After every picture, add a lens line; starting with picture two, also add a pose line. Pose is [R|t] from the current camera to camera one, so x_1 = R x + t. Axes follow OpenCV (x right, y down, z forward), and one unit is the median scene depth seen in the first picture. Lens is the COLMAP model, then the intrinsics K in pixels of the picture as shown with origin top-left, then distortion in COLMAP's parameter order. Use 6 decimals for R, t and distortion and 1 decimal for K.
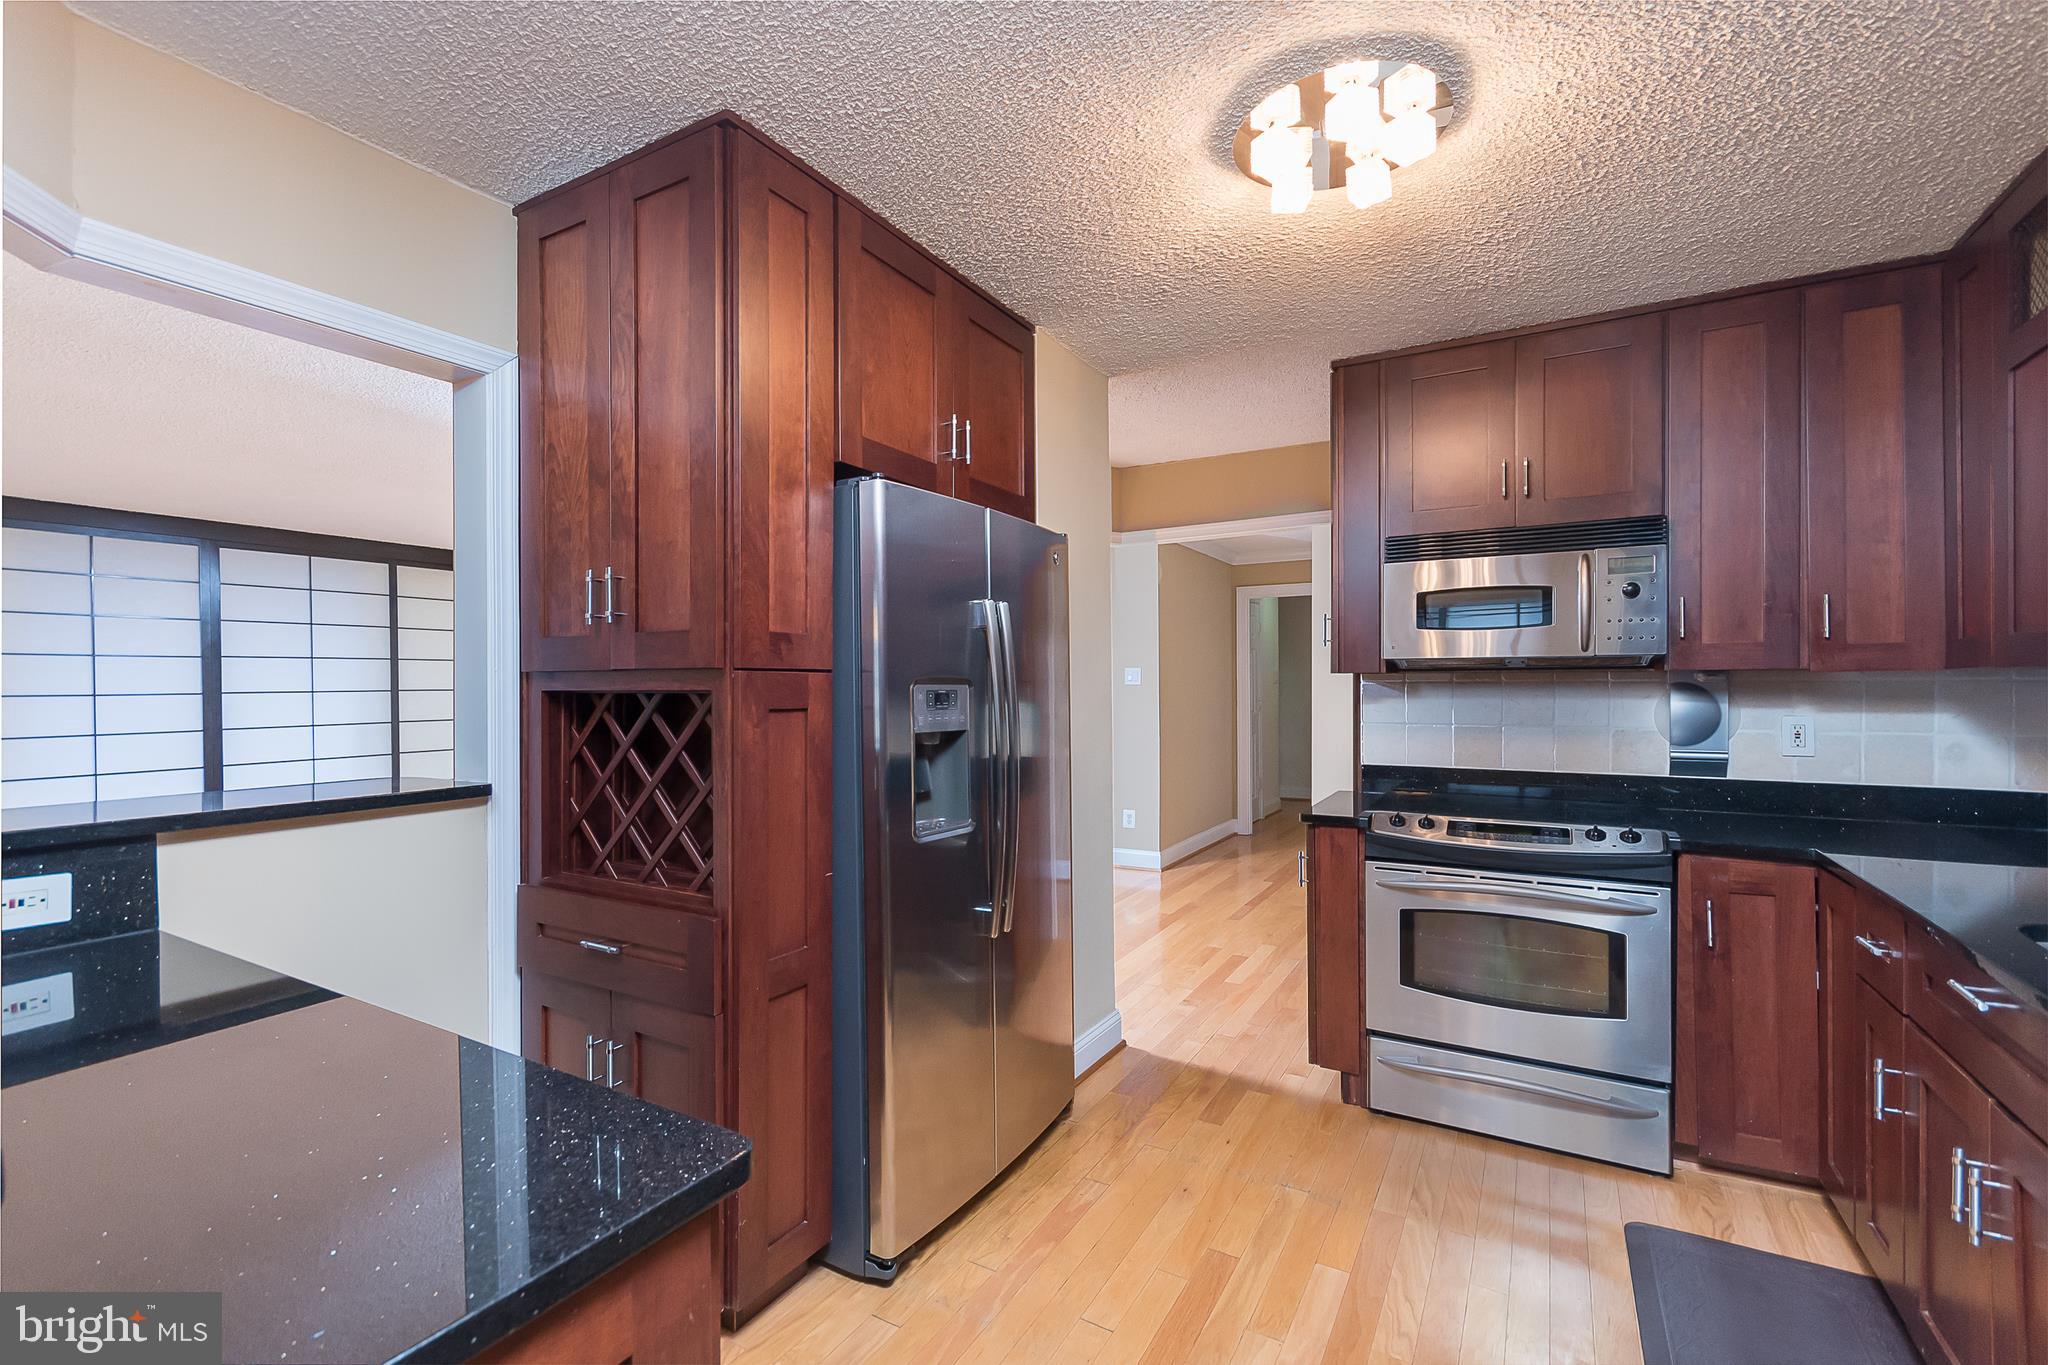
lens RADIAL K [[903.3, 0, 1031.0], [0, 903.3, 690.0], [0, 0, 1]] dist [-0.000057, -0.000328]
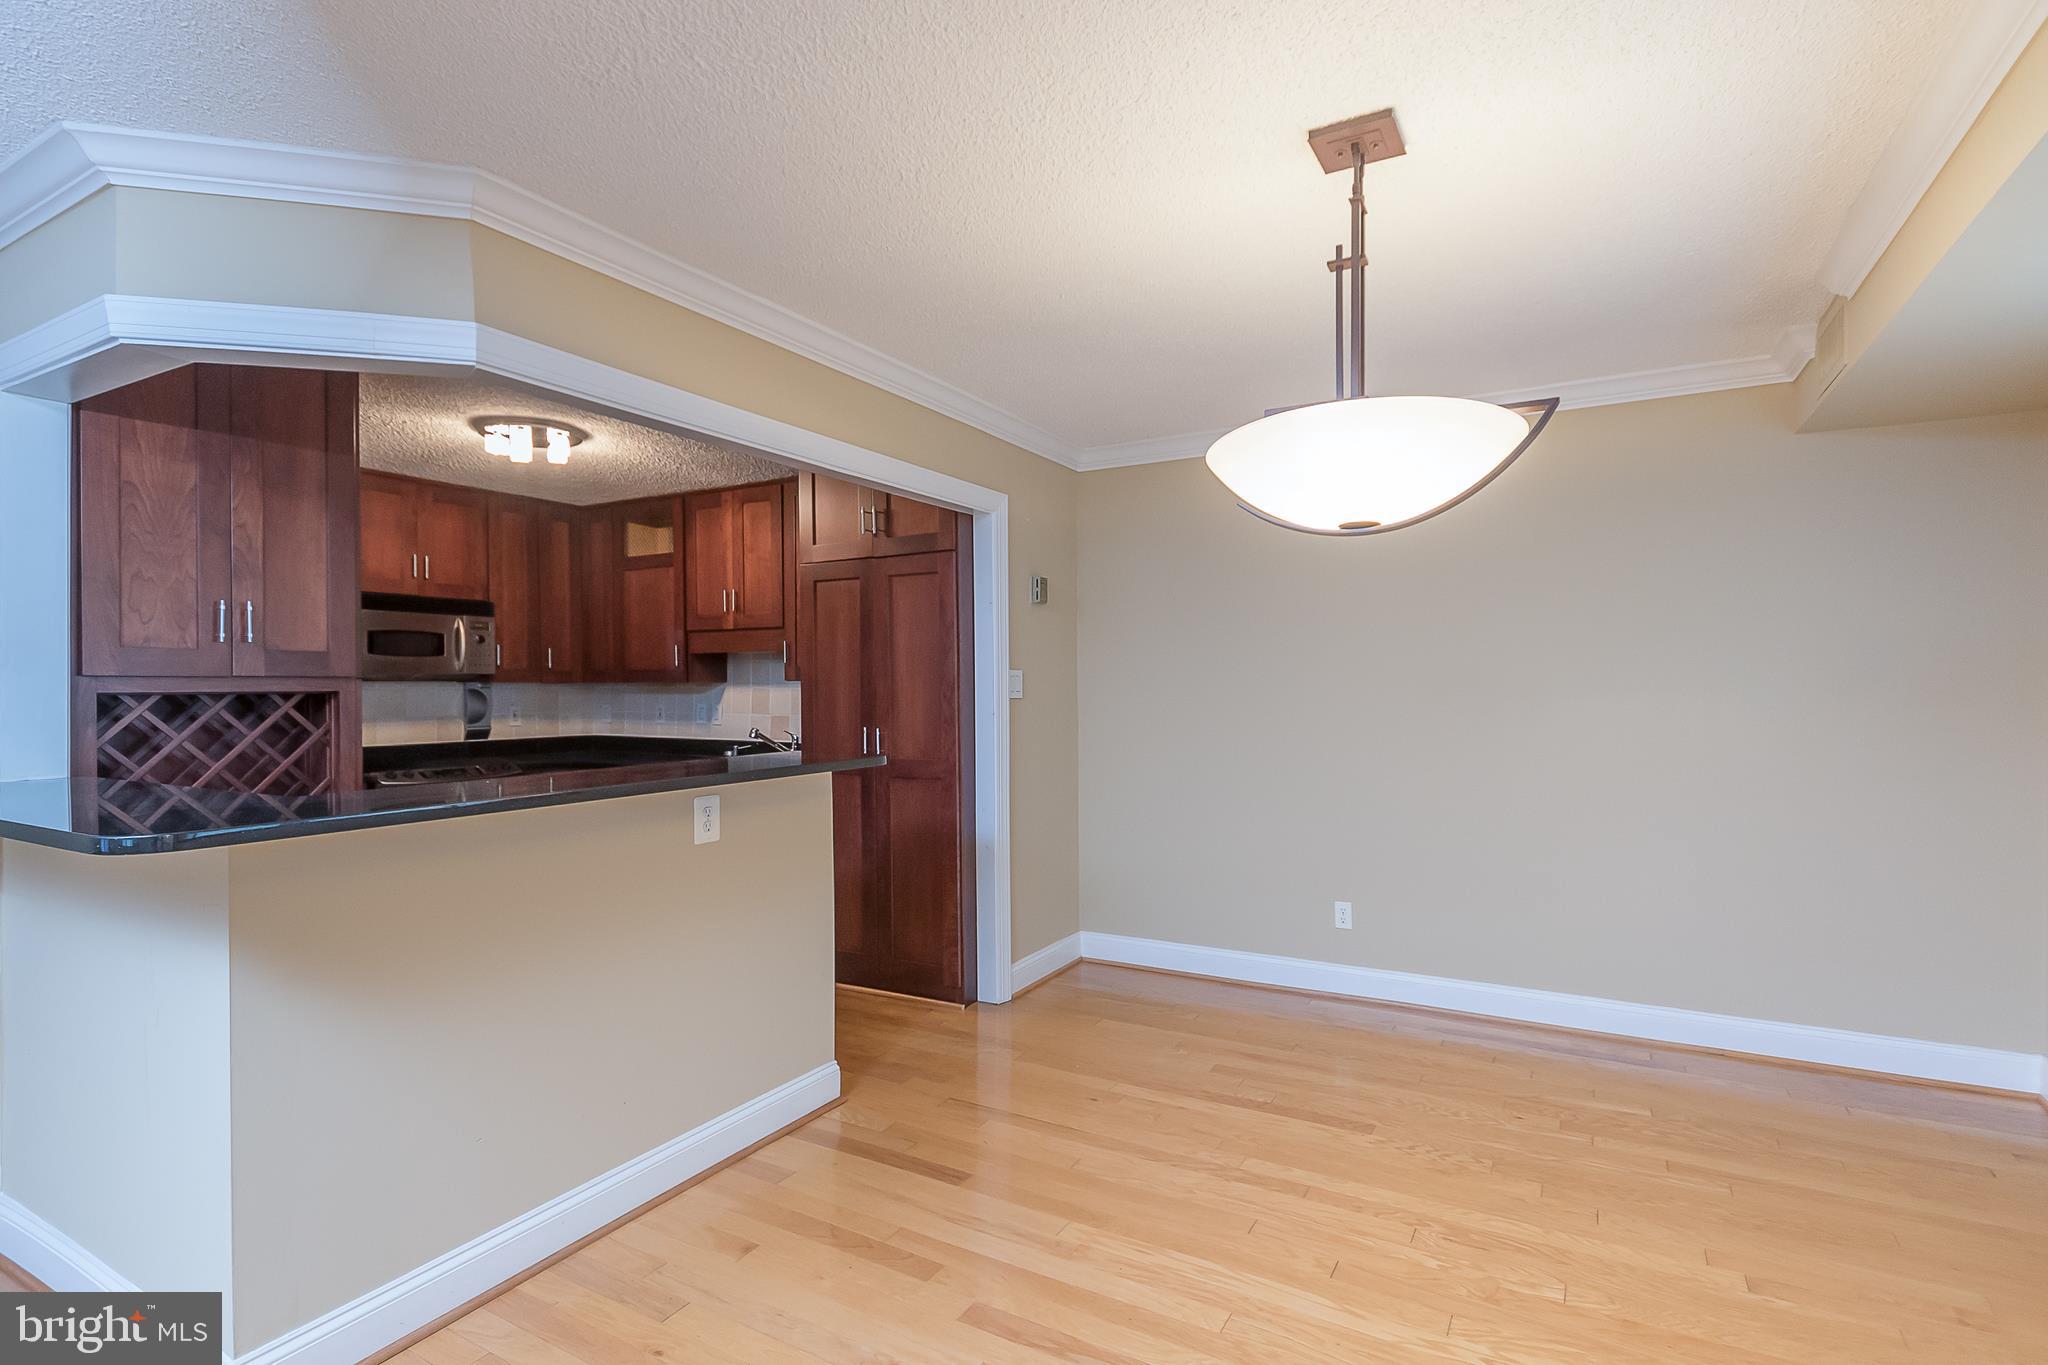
lens RADIAL K [[995.1, 0, 1024.0], [0, 995.1, 682.5], [0, 0, 1]] dist [-0.018035, -0.000022]
pose [[-0.008900, 0.007730, 0.999931, -1.352426], [0.013475, 0.999880, -0.007609, 0.009398], [-0.999870, 0.013406, -0.009003, -0.105699]]
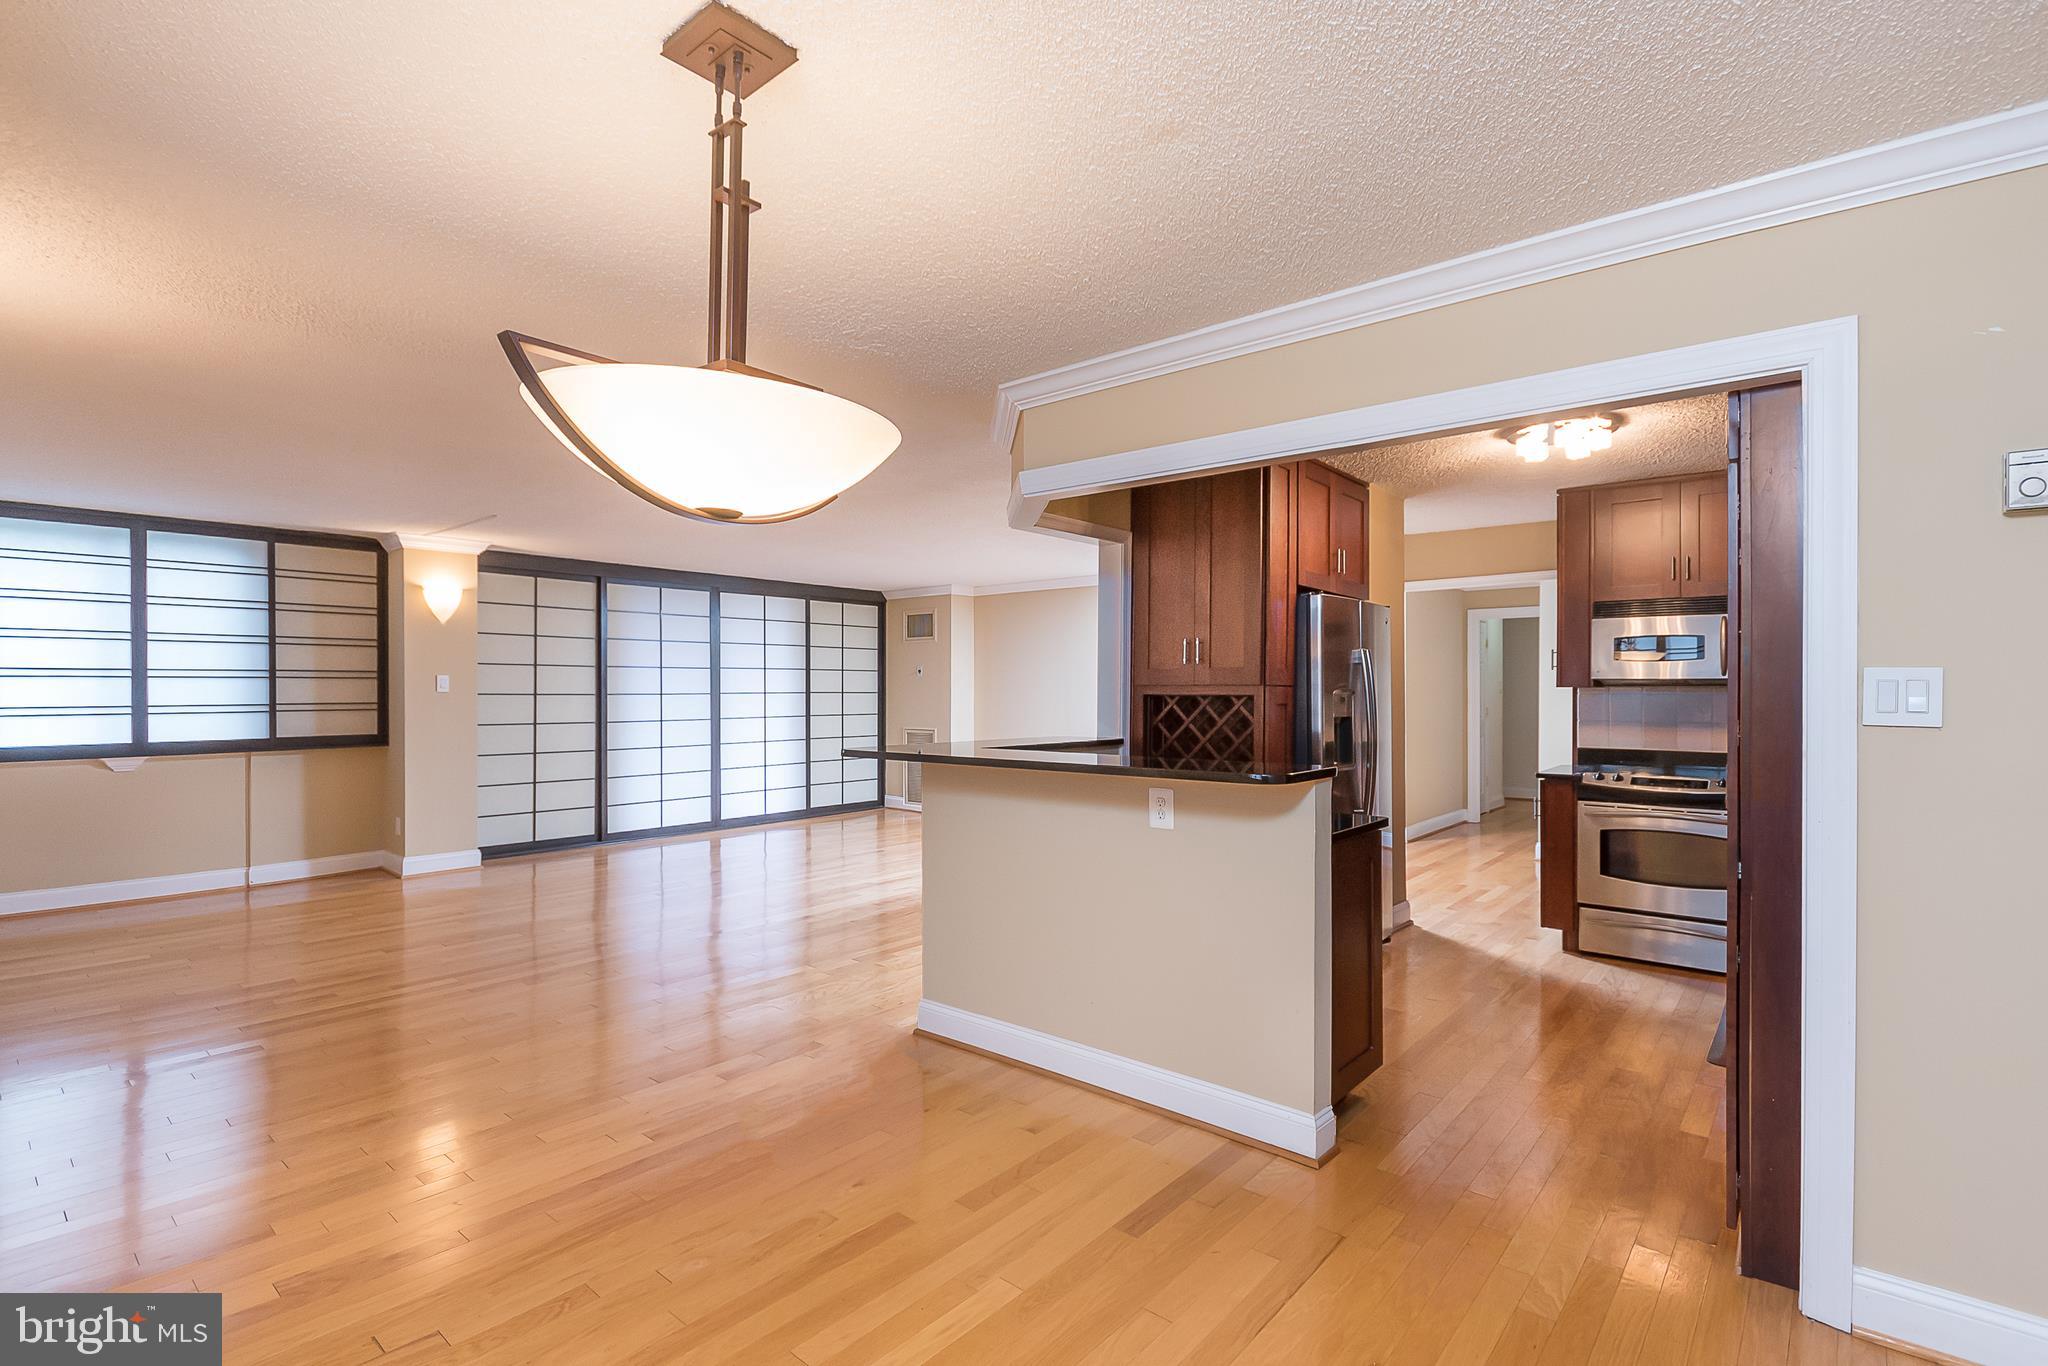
lens RADIAL K [[963.1, 0, 1024.0], [0, 963.1, 683.0], [0, 0, 1]] dist [-0.000135, -0.000009]
pose [[0.983828, 0.006325, -0.179002, -0.316888], [-0.008606, 0.999891, -0.011967, 0.002706], [0.178907, 0.013314, 0.983776, -0.929855]]
